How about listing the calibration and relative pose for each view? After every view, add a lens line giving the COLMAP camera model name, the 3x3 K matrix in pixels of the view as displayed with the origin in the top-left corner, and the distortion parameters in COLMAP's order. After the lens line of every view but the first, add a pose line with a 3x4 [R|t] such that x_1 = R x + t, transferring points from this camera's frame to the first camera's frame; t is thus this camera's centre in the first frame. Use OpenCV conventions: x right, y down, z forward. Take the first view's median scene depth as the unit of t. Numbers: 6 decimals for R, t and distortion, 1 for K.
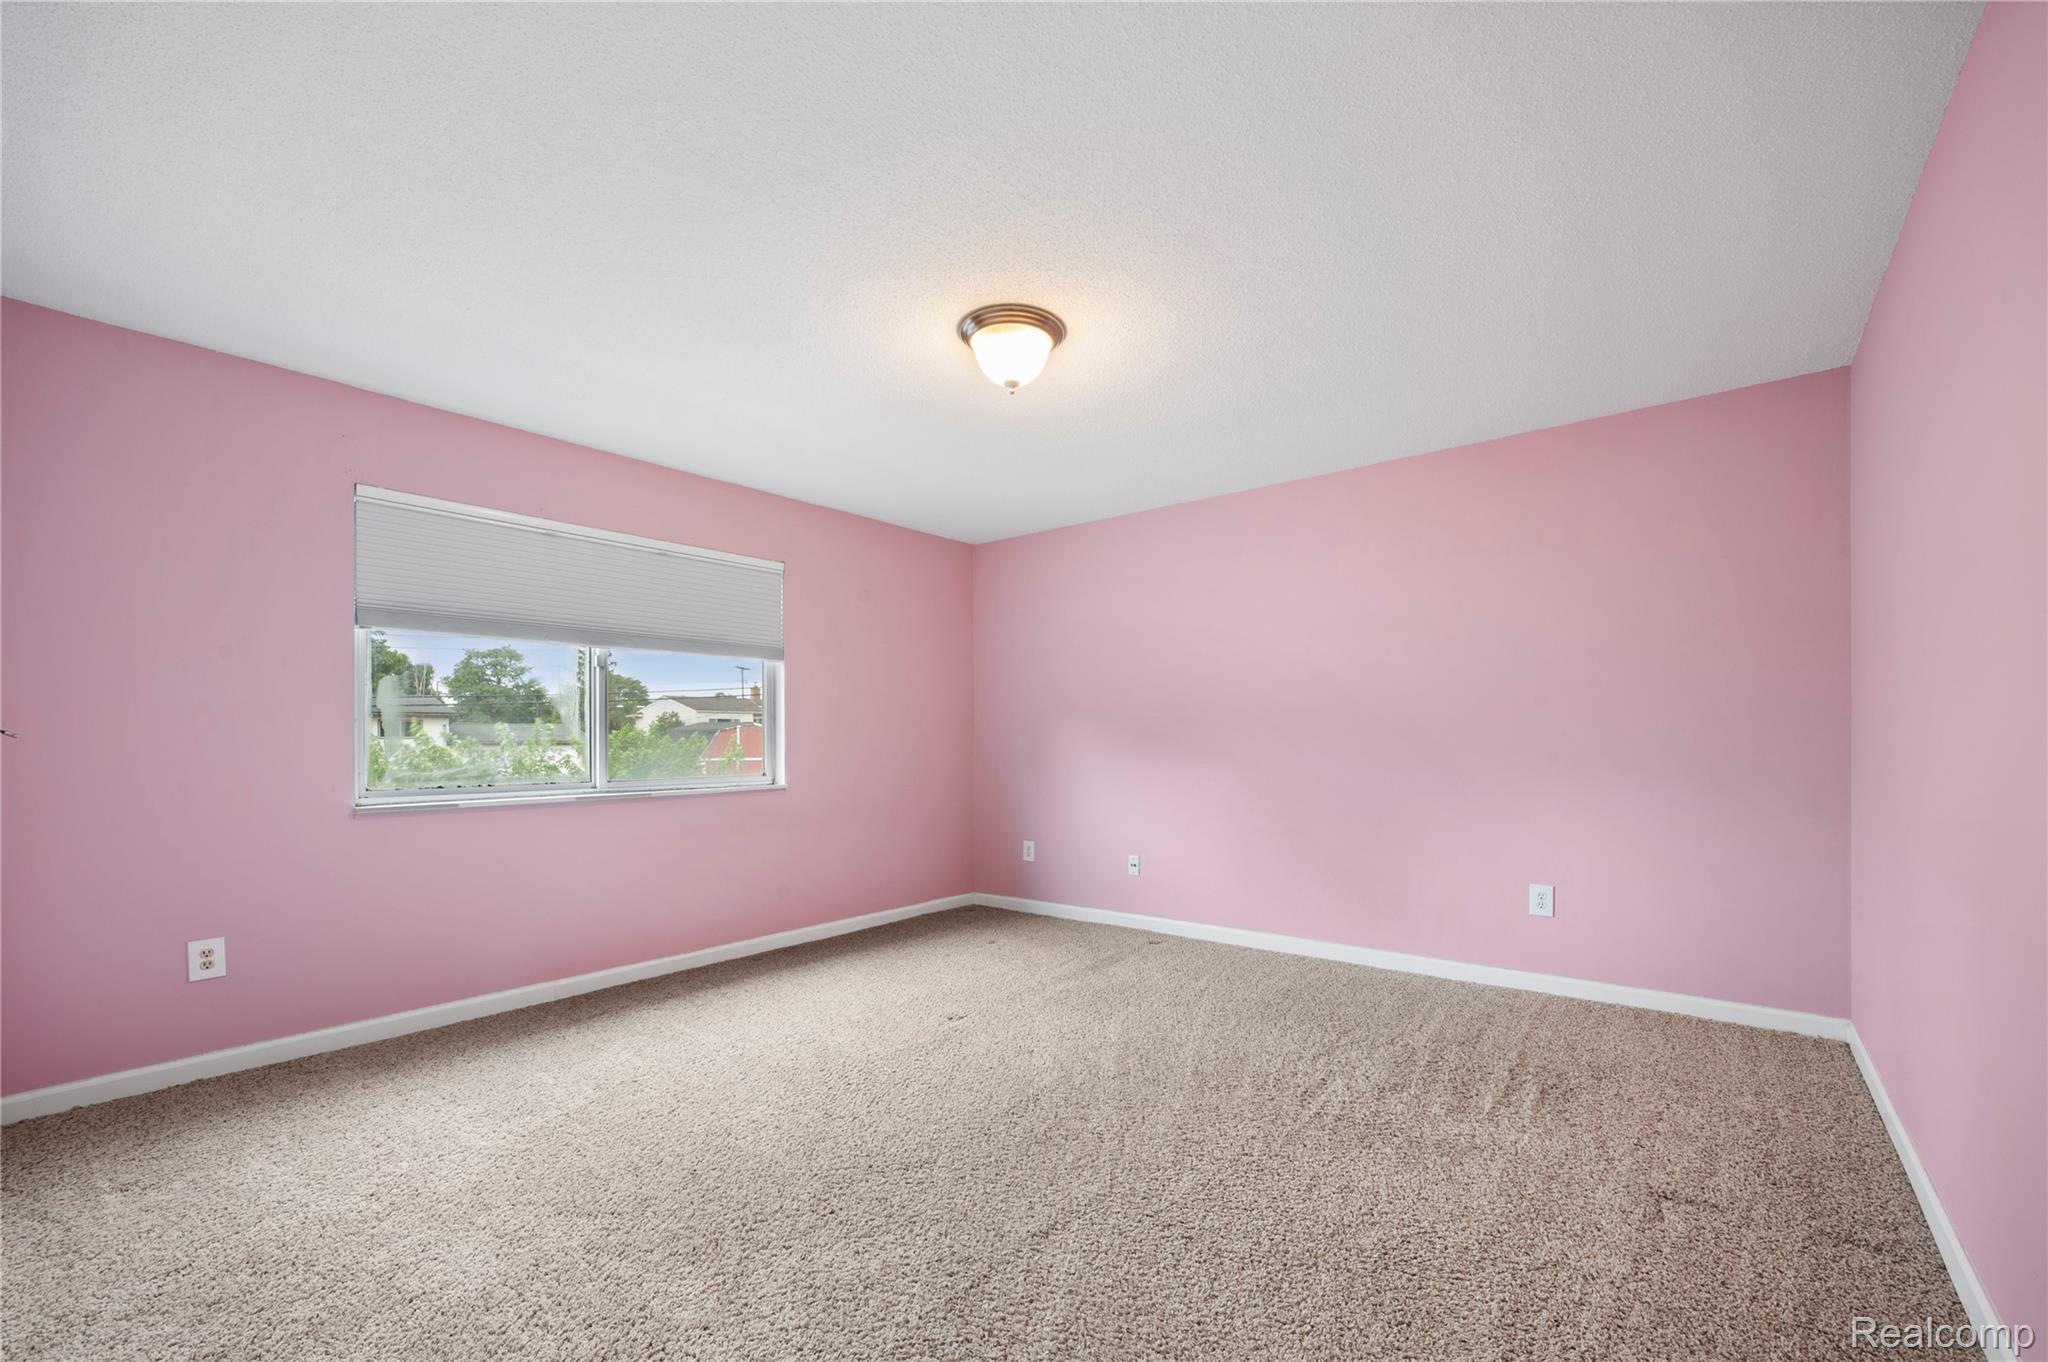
lens RADIAL K [[836.5, 0, 1028.6], [0, 836.5, 726.3], [0, 0, 1]] dist [0.000146, -0.000237]
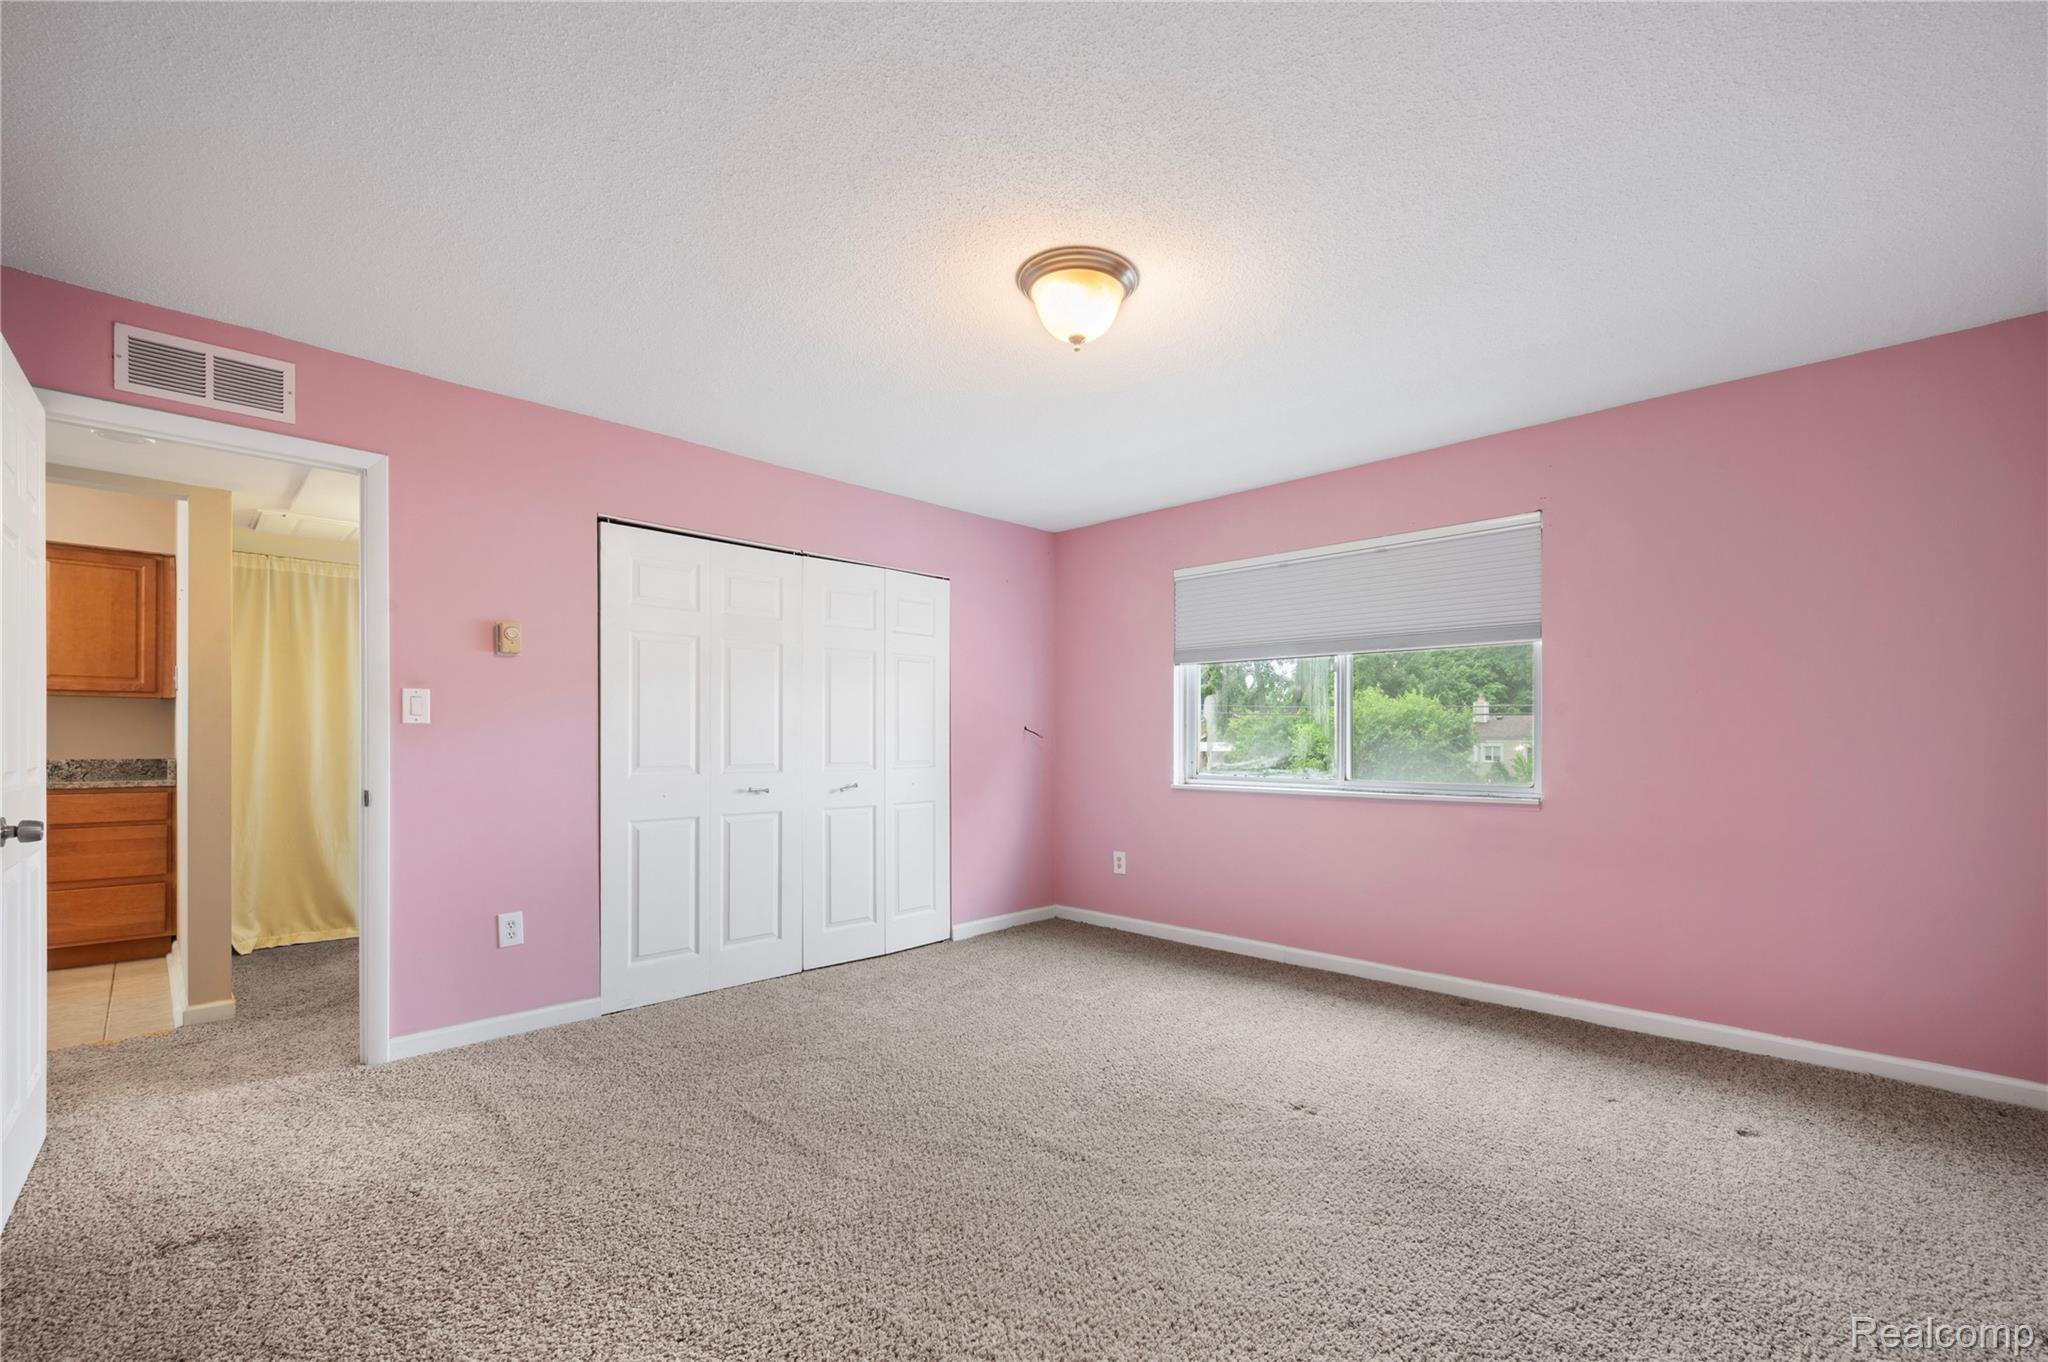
lens RADIAL K [[836.5, 0, 1062.4], [0, 836.5, 736.5], [0, 0, 1]] dist [0.000146, -0.000237]
pose [[-0.053624, 0.000248, -0.998561, 0.681944], [0.013279, 0.999912, -0.000465, 0.007321], [0.998473, -0.013285, -0.053623, 0.828756]]
